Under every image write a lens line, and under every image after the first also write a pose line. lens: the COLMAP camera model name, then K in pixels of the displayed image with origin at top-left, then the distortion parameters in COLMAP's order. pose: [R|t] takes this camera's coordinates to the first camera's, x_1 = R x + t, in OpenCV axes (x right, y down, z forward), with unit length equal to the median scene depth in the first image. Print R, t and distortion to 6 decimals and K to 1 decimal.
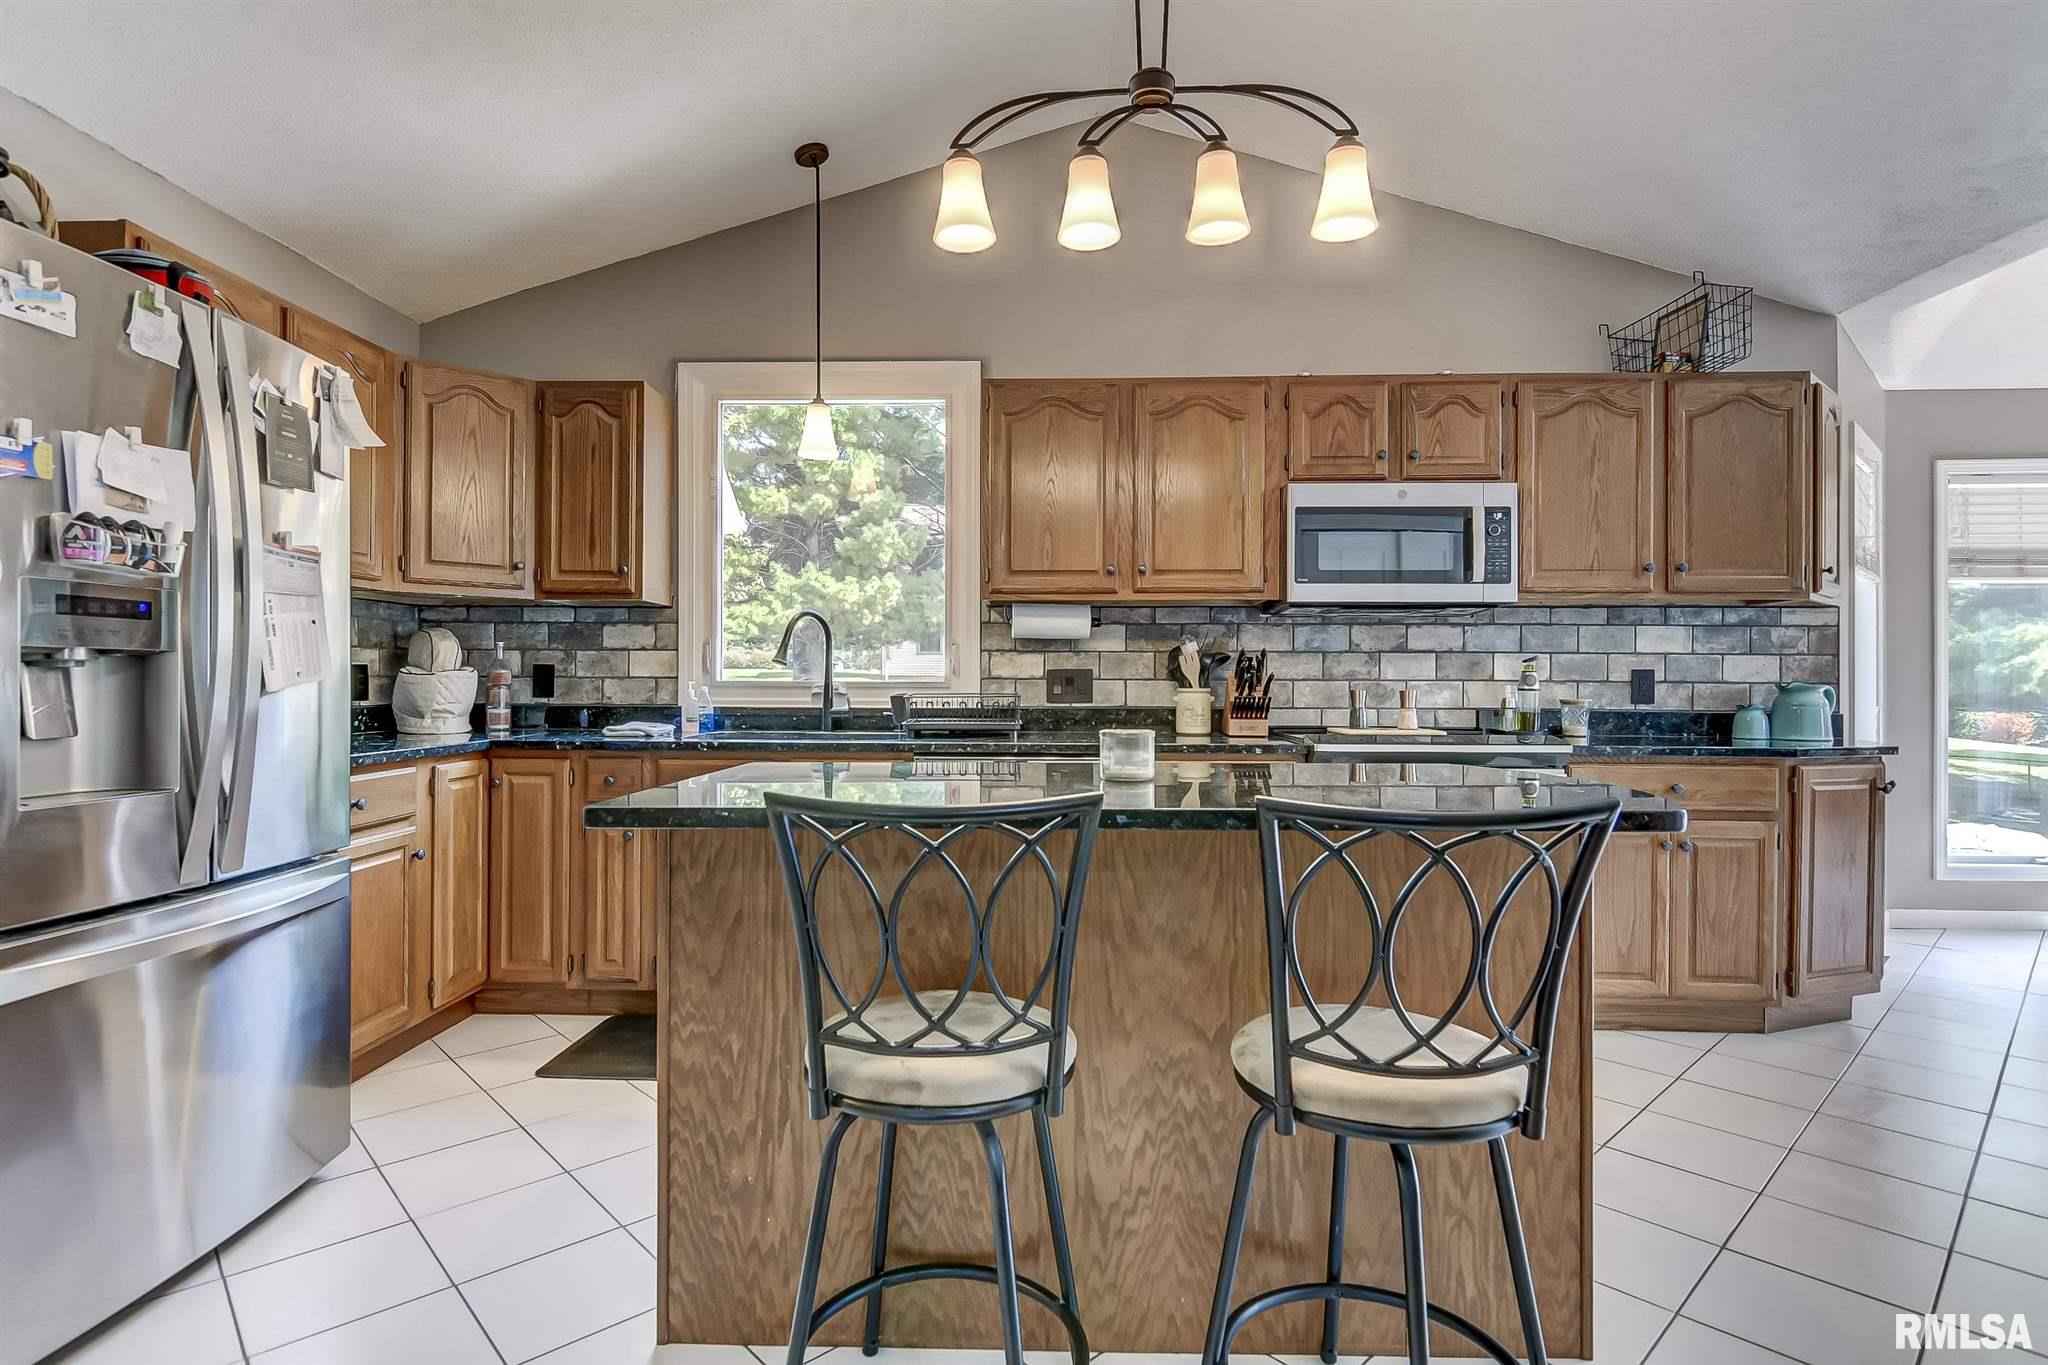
lens RADIAL K [[1031.5, 0, 1019.7], [0, 1031.5, 684.9], [0, 0, 1]] dist [0.003884, -0.003893]
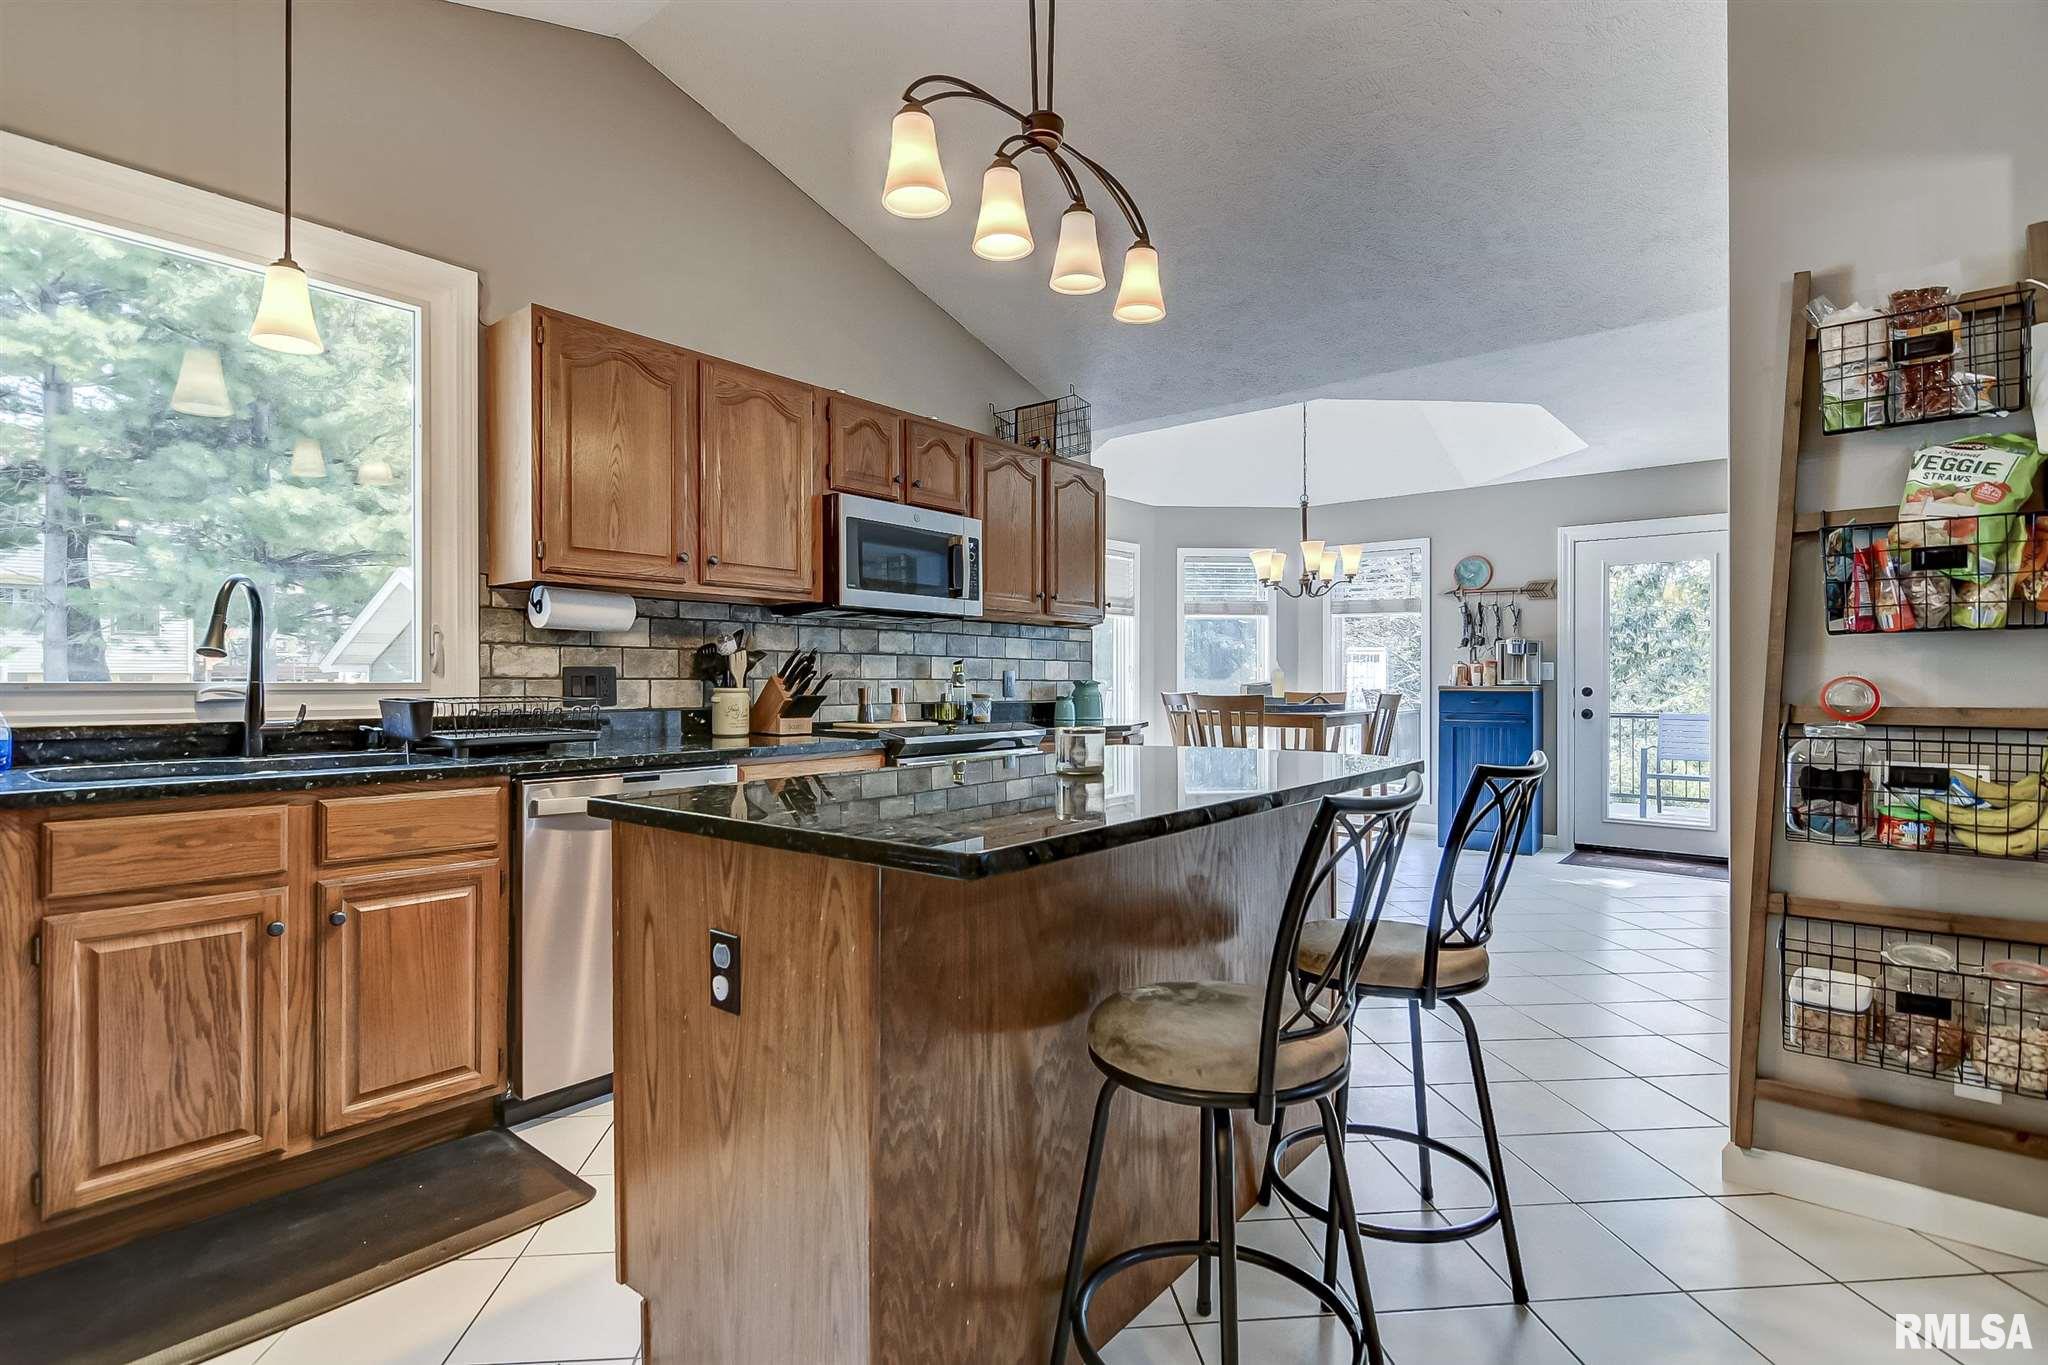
lens RADIAL K [[984.8, 0, 1034.3], [0, 984.8, 682.4], [0, 0, 1]] dist [0.004668, -0.006847]
pose [[0.607638, -0.003351, 0.794207, -0.382355], [0.002961, 0.999994, 0.001955, -0.002712], [-0.794209, 0.001164, 0.607644, 0.211302]]
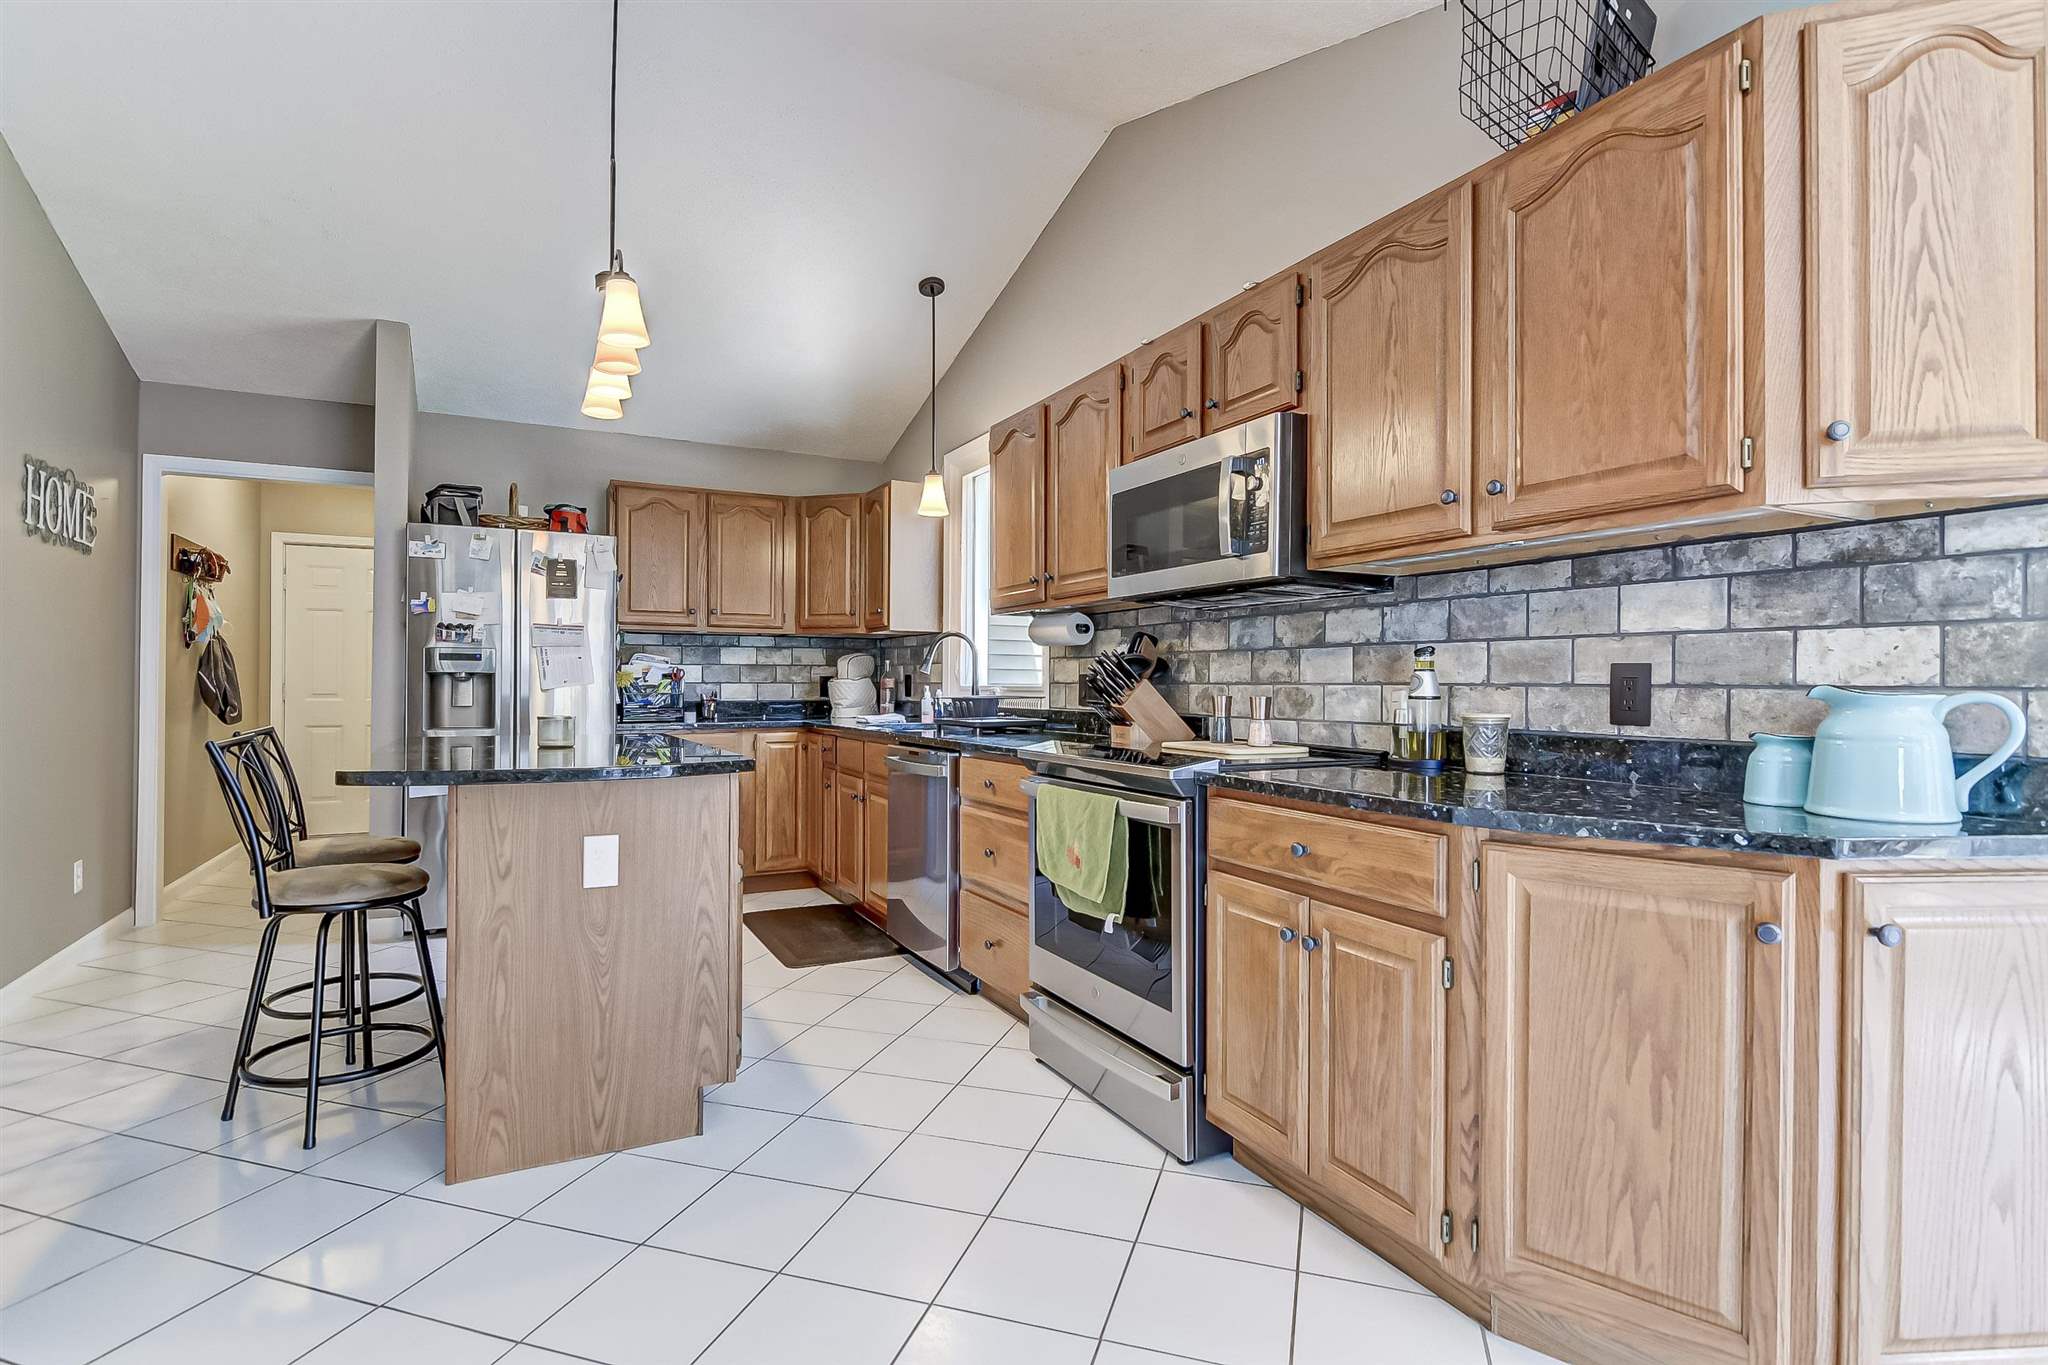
lens RADIAL K [[1027.4, 0, 1032.3], [0, 1027.4, 683.3], [0, 0, 1]] dist [-0.002875, 0.000000]
pose [[0.474127, -0.002930, -0.880452, 0.945660], [-0.003301, 0.999982, -0.005106, -0.000325], [0.880450, 0.005327, 0.474108, 0.461368]]
